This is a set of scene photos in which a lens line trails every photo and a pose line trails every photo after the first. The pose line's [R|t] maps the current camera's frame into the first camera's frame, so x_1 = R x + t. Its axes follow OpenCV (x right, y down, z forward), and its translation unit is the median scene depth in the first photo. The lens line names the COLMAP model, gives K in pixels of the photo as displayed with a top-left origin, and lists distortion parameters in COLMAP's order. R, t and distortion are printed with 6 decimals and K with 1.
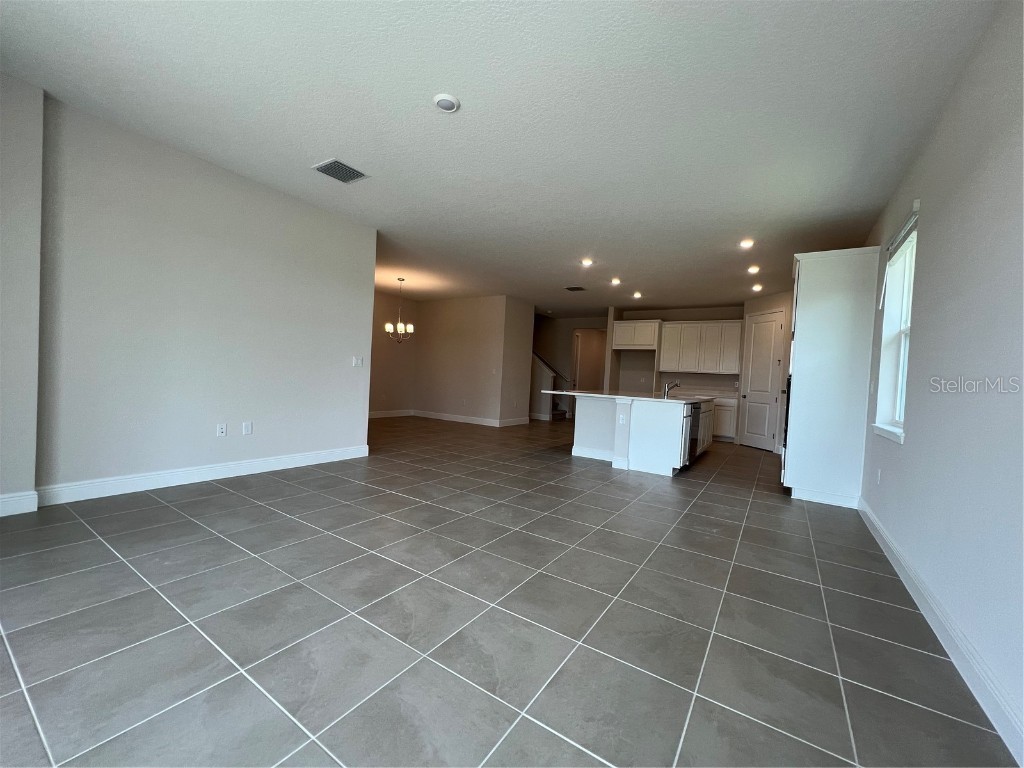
lens RADIAL K [[408.3, 0, 513.1], [0, 408.3, 383.3], [0, 0, 1]] dist [-0.002090, -0.000261]
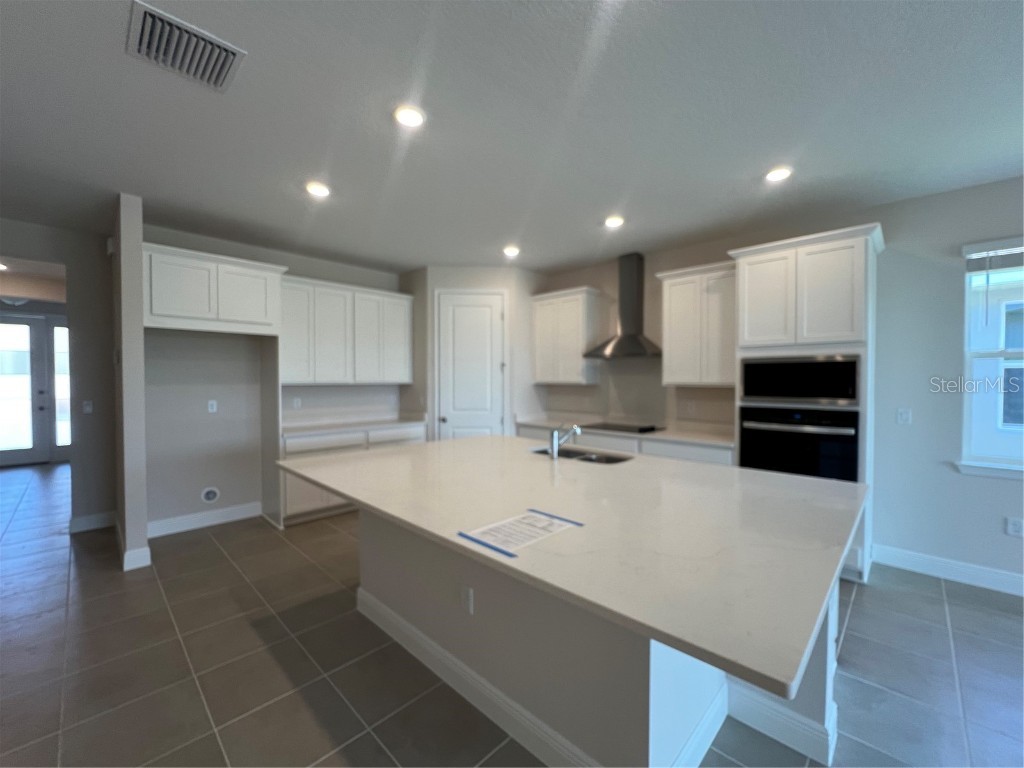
lens RADIAL K [[414.9, 0, 508.9], [0, 414.9, 384.7], [0, 0, 1]] dist [-0.009211, 0.000287]
pose [[0.190018, -0.071184, 0.979197, -0.067671], [0.026195, 0.997381, 0.067422, -0.097233], [-0.981431, 0.012838, 0.191385, 1.211749]]
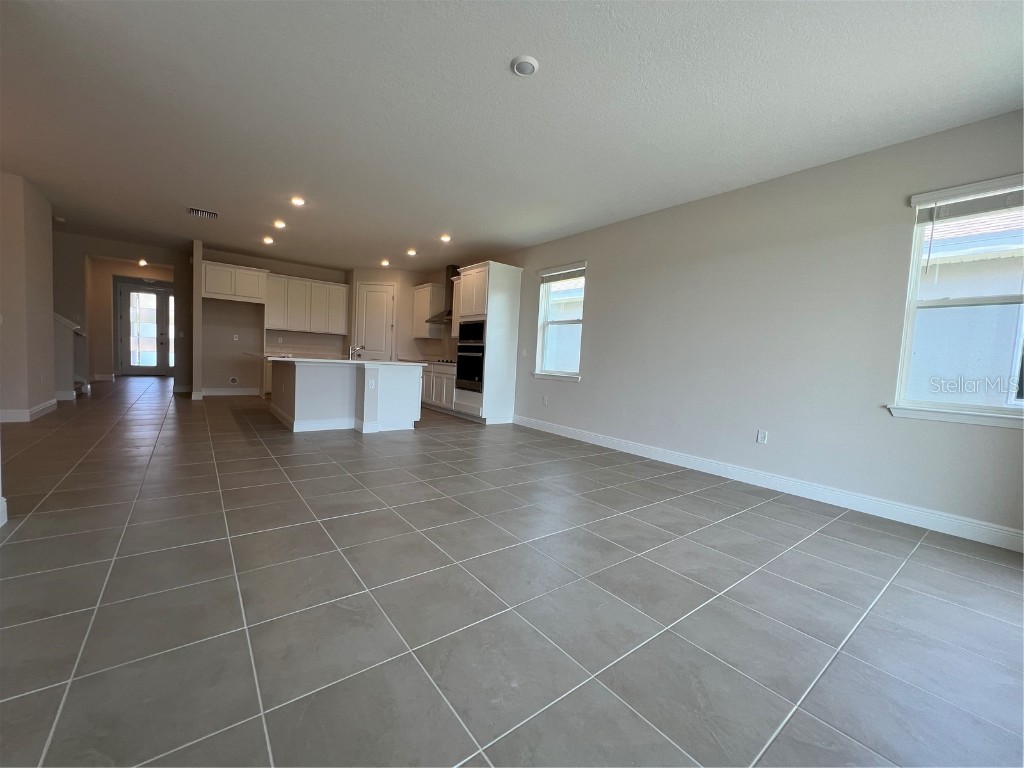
lens RADIAL K [[408.3, 0, 514.6], [0, 408.3, 384.2], [0, 0, 1]] dist [-0.002090, -0.000261]
pose [[0.325680, -0.094119, 0.940784, -0.578983], [-0.020439, 0.994100, 0.106528, -0.027373], [-0.945259, -0.053923, 0.321835, 0.348176]]
